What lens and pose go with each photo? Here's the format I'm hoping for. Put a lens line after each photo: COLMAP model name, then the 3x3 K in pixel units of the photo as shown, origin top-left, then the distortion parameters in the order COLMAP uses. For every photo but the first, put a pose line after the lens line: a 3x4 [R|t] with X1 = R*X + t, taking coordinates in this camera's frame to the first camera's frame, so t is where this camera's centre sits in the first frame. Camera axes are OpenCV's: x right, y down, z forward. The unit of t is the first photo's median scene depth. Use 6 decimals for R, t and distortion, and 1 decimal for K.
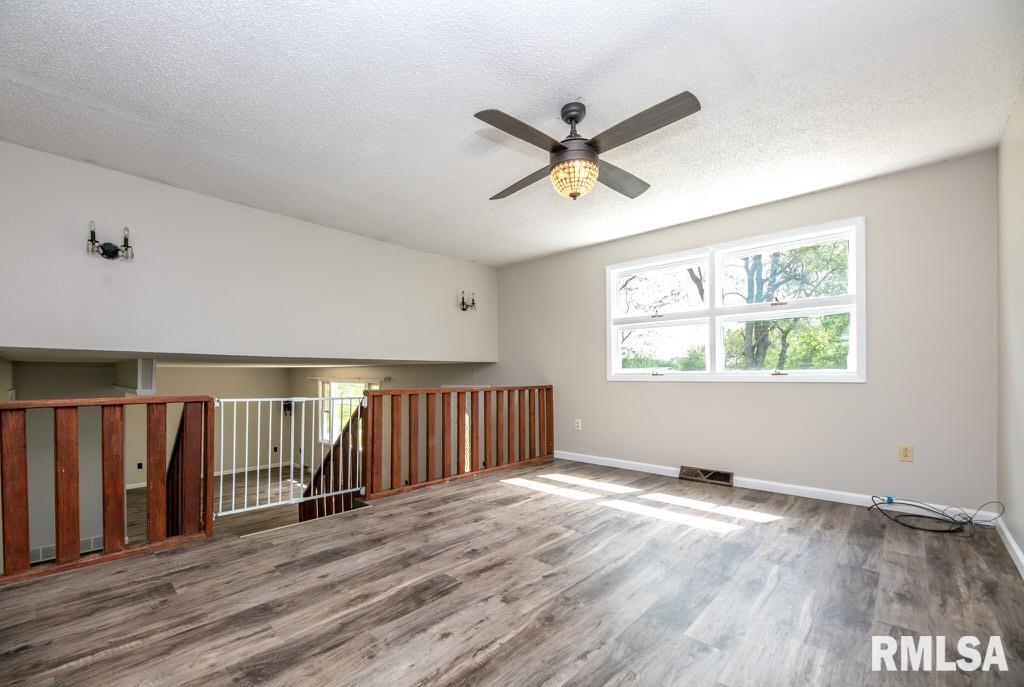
lens RADIAL K [[431.2, 0, 512.3], [0, 431.2, 368.7], [0, 0, 1]] dist [-0.007331, -0.000105]
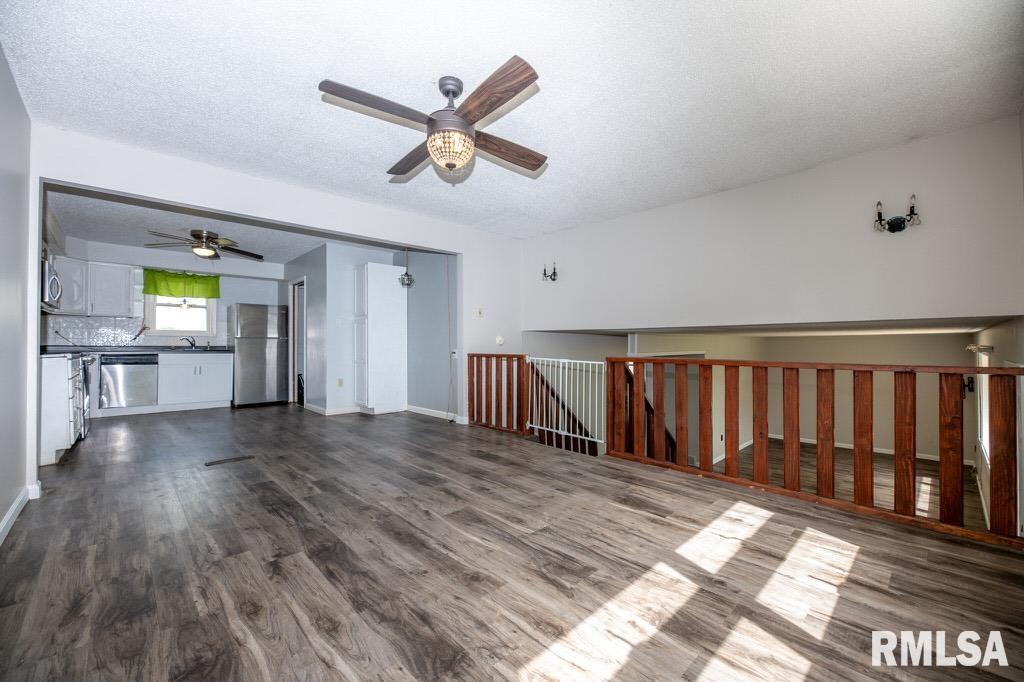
lens RADIAL K [[413.5, 0, 512.0], [0, 413.5, 341.0], [0, 0, 1]] dist [0.000666, -0.003936]
pose [[-0.067229, -0.006005, -0.997720, 0.879804], [0.014168, 0.999875, -0.006973, 0.015180], [0.997637, -0.014604, -0.067135, 0.960154]]
